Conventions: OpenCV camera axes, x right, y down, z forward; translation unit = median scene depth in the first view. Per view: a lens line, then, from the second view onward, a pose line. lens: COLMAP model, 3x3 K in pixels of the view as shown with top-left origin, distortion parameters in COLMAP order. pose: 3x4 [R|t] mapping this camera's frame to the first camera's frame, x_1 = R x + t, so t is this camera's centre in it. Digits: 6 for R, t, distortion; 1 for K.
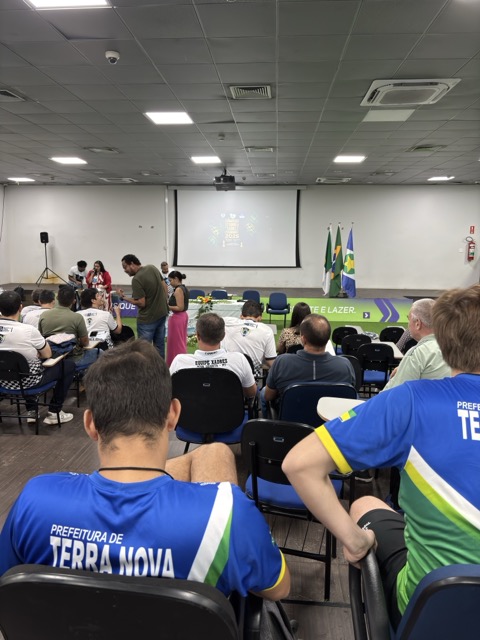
lens RADIAL K [[471.7, 0, 235.8], [0, 471.7, 322.7], [0, 0, 1]] dist [0.015014, -0.026549]
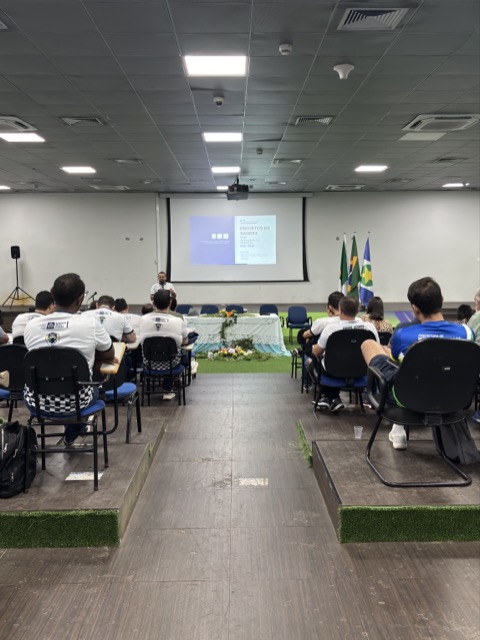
lens RADIAL K [[617.5, 0, 244.1], [0, 617.5, 324.4], [0, 0, 1]] dist [0.031314, 0.000000]
pose [[0.994683, -0.025593, 0.099750, -0.128649], [0.031601, 0.997751, -0.059120, 0.038629], [-0.098012, 0.061958, 0.993255, -0.195387]]
